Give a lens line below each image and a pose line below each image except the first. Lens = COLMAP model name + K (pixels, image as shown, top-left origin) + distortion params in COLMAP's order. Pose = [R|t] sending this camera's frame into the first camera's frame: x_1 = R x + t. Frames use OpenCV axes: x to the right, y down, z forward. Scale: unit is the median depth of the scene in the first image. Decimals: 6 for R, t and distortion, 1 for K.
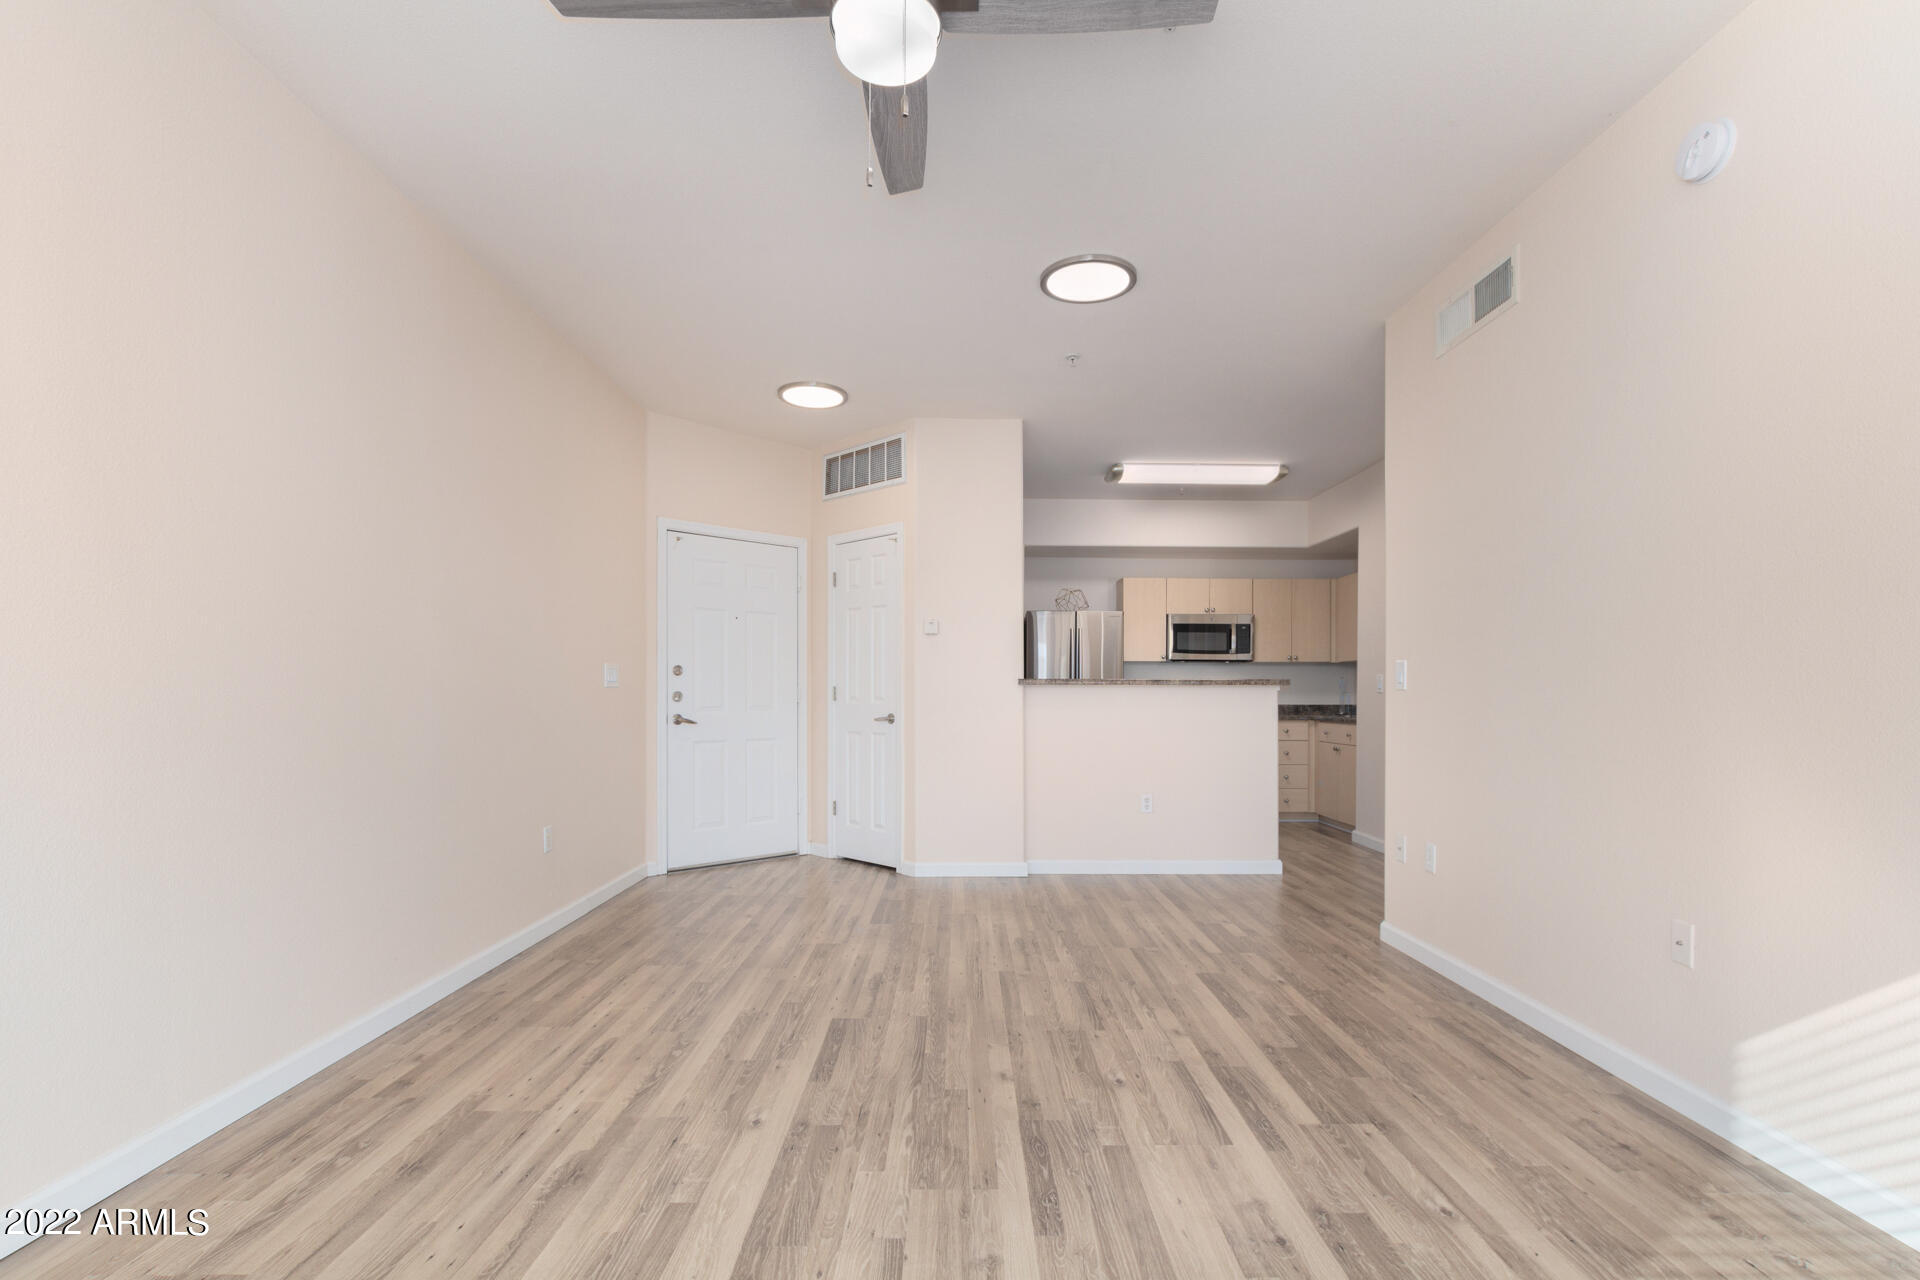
lens RADIAL K [[883.8, 0, 974.3], [0, 883.8, 691.6], [0, 0, 1]] dist [0.013368, -0.005928]
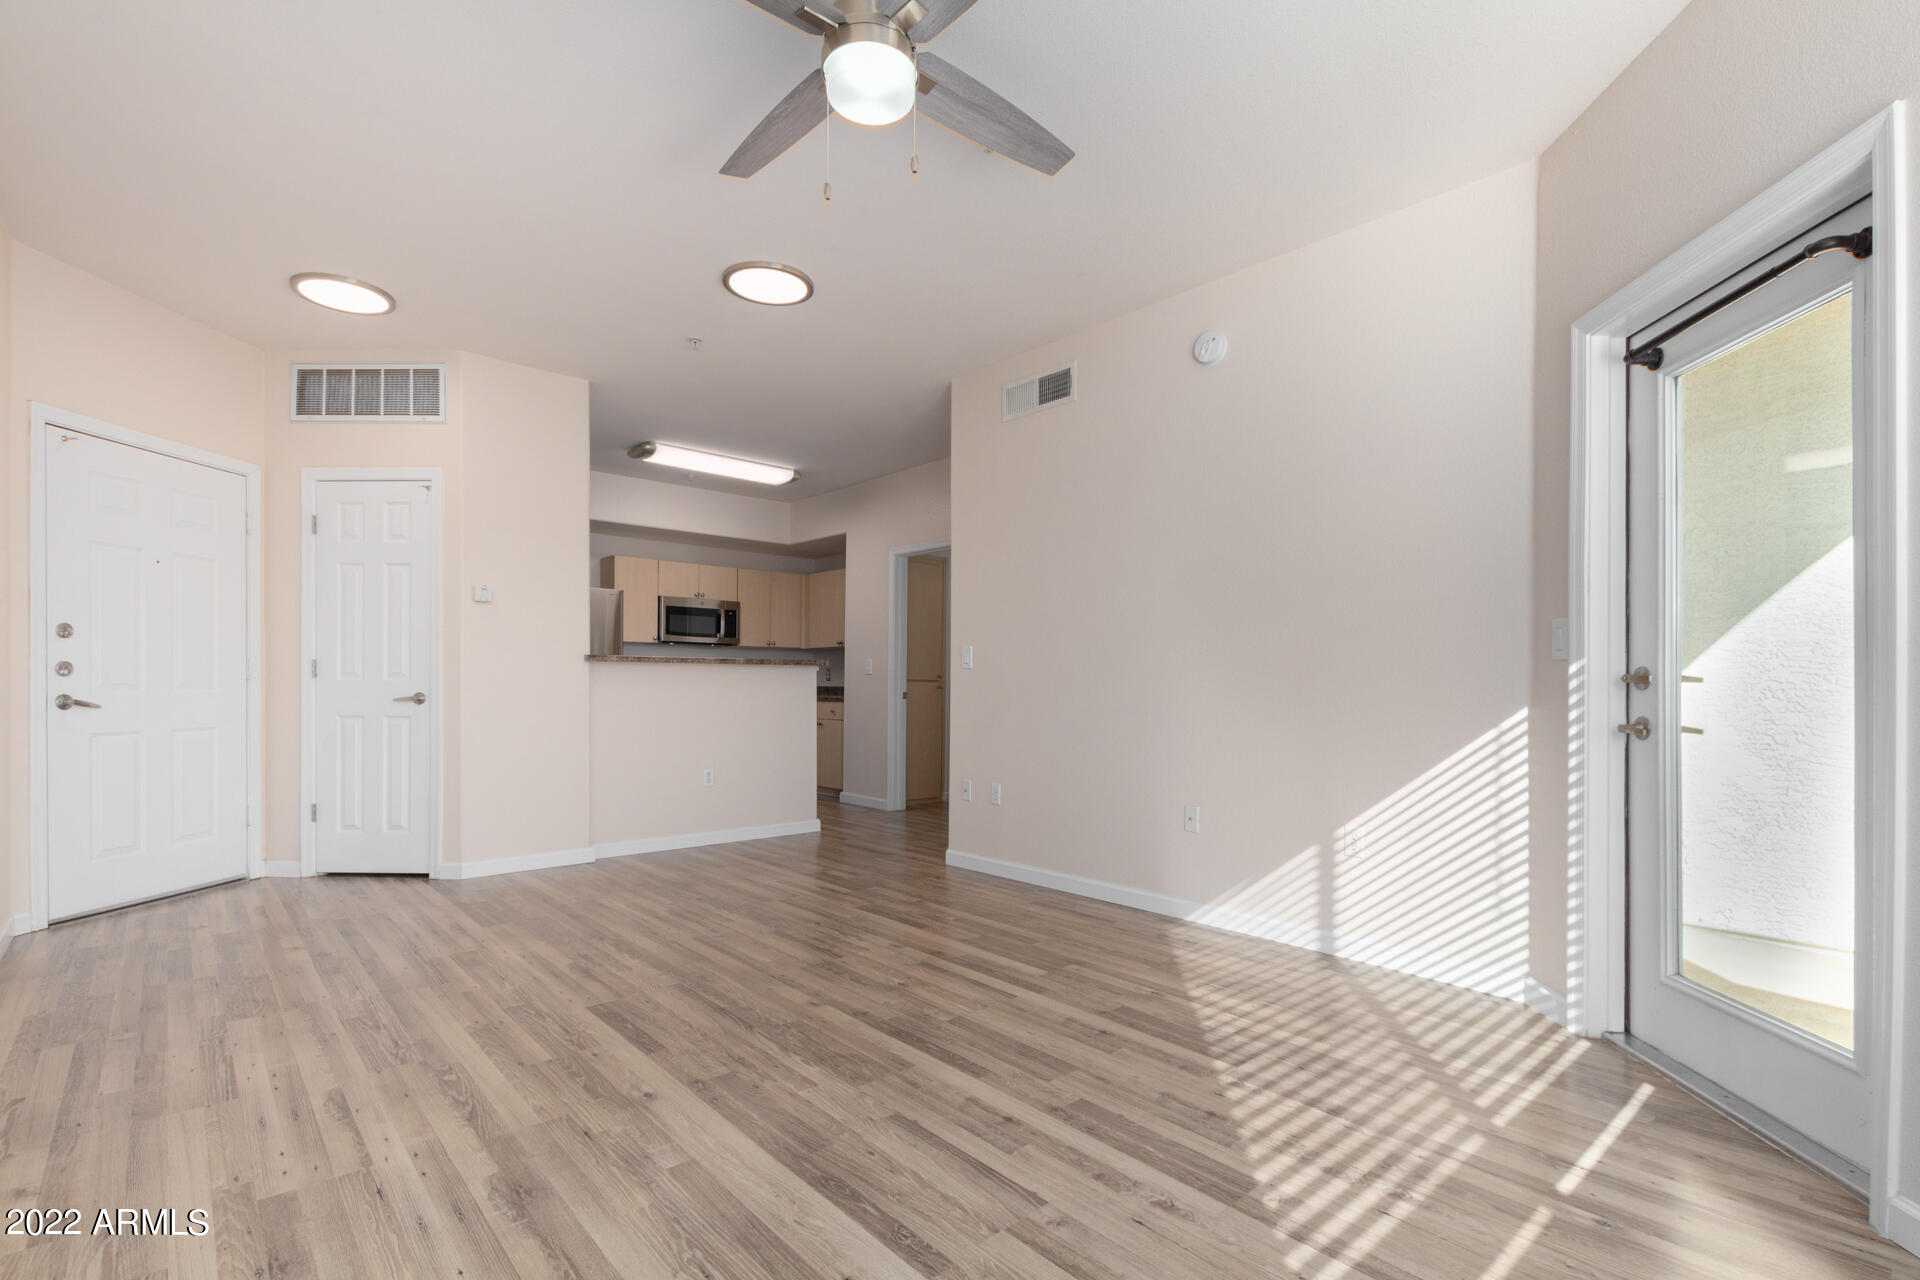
lens RADIAL K [[879.4, 0, 976.9], [0, 879.4, 686.9], [0, 0, 1]] dist [0.002821, -0.000162]
pose [[0.747749, -0.000314, 0.663982, -0.417237], [-0.004845, 0.999971, 0.005930, 0.019724], [-0.663964, -0.007651, 0.747725, 0.026870]]
